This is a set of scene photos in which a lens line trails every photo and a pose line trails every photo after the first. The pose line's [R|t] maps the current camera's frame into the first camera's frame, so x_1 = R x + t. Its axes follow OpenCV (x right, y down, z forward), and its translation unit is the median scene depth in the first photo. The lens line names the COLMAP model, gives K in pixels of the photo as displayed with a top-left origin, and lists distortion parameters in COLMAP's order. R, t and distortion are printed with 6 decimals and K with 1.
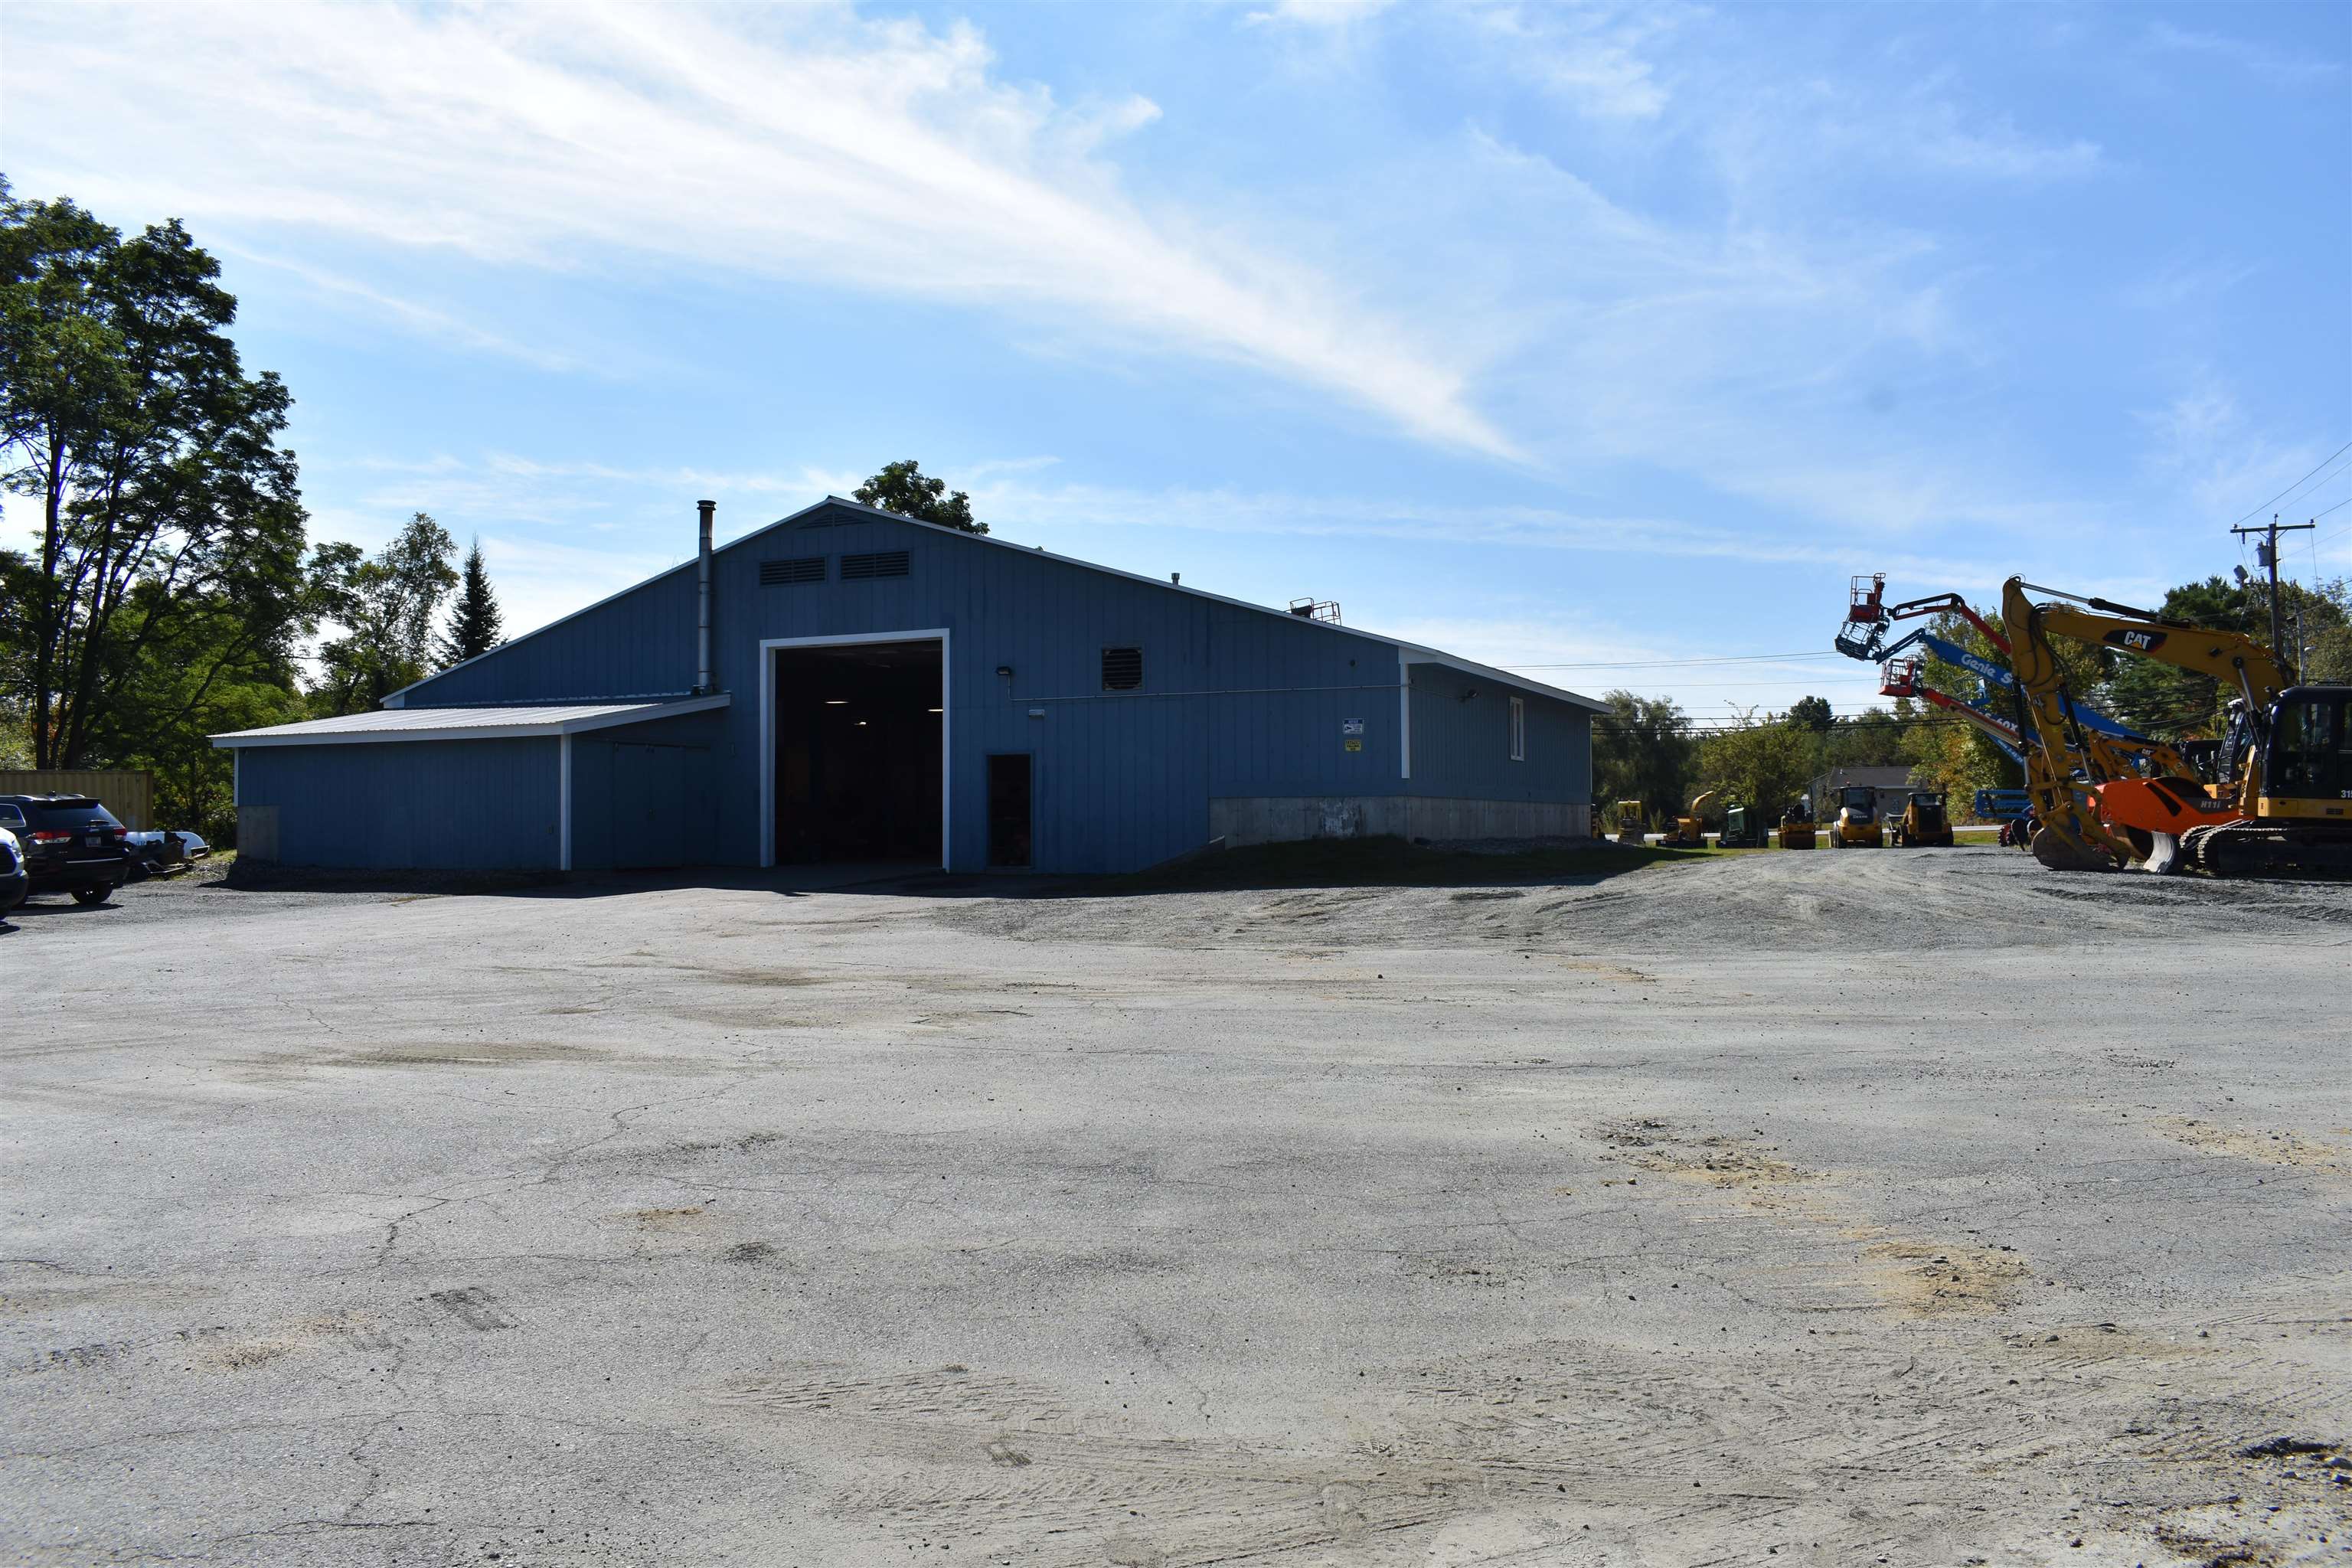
lens RADIAL K [[1809.8, 0, 1206.1], [0, 1809.8, 780.9], [0, 0, 1]] dist [-0.092854, 0.017484]
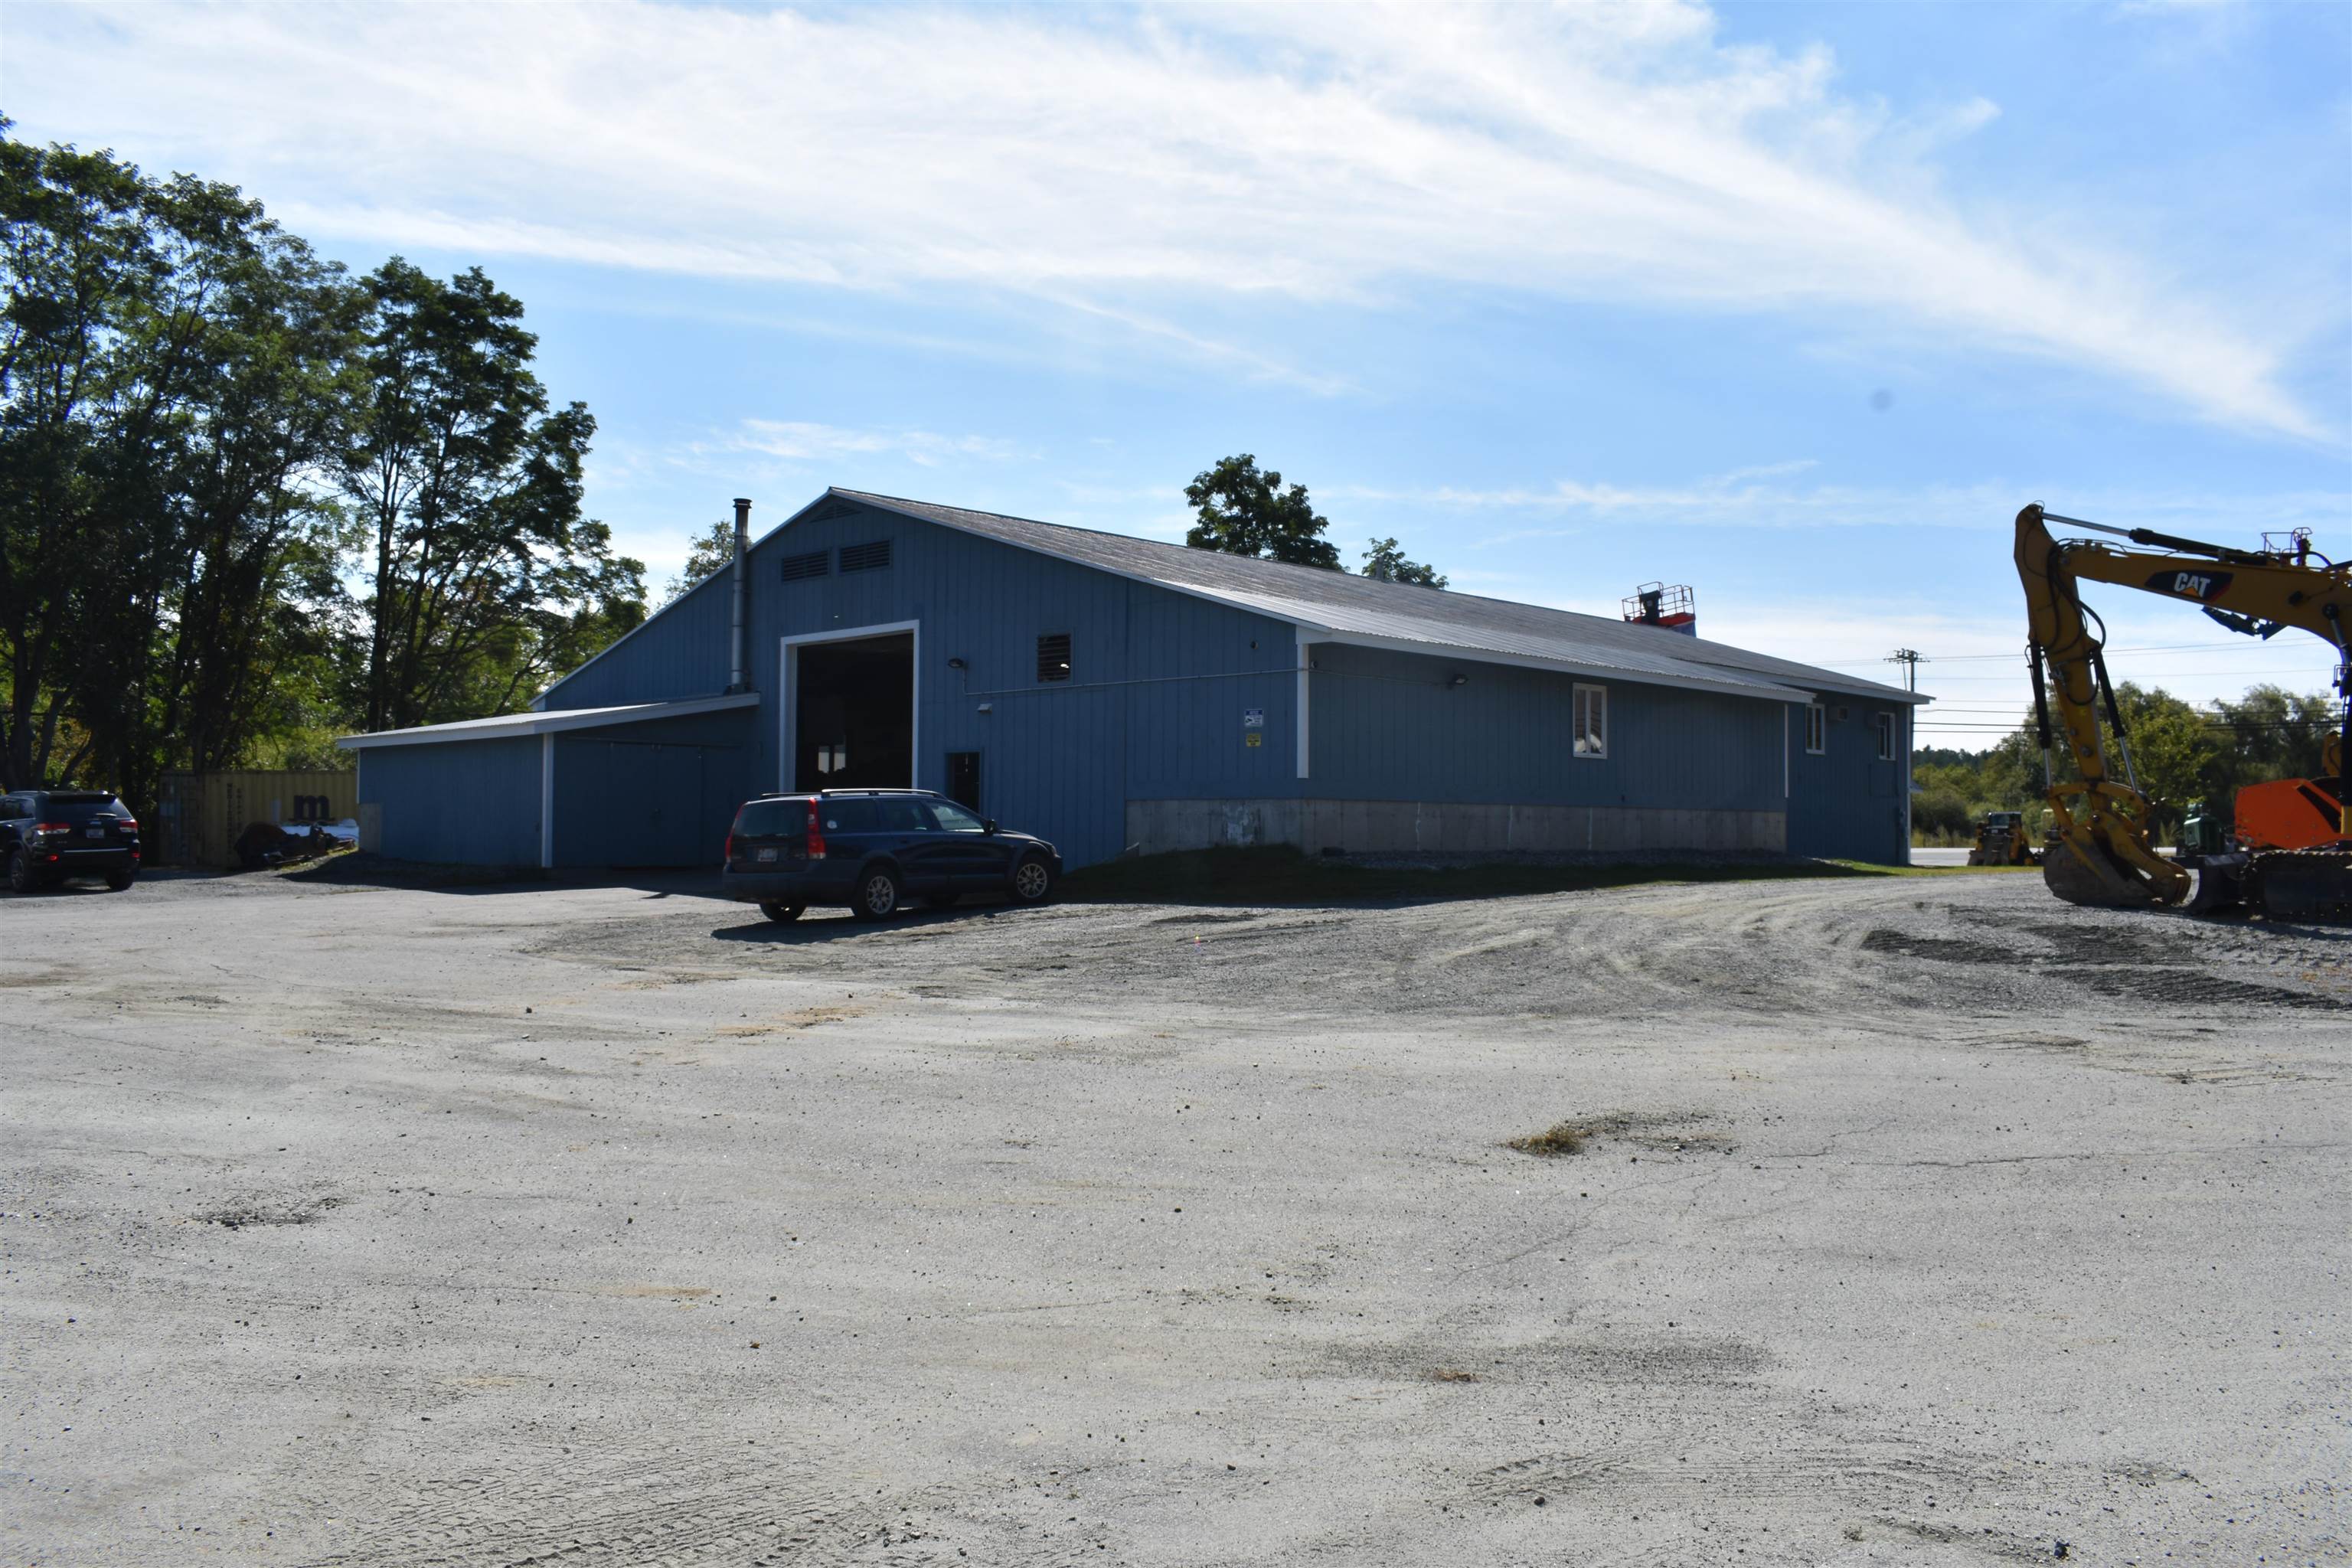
lens RADIAL K [[1809.8, 0, 1206.1], [0, 1809.8, 780.9], [0, 0, 1]] dist [-0.092854, 0.017484]
pose [[0.940489, 0.002283, -0.339816, 0.320899], [-0.003095, 0.999994, -0.001848, 0.001434], [0.339810, 0.002790, 0.940490, 0.161914]]
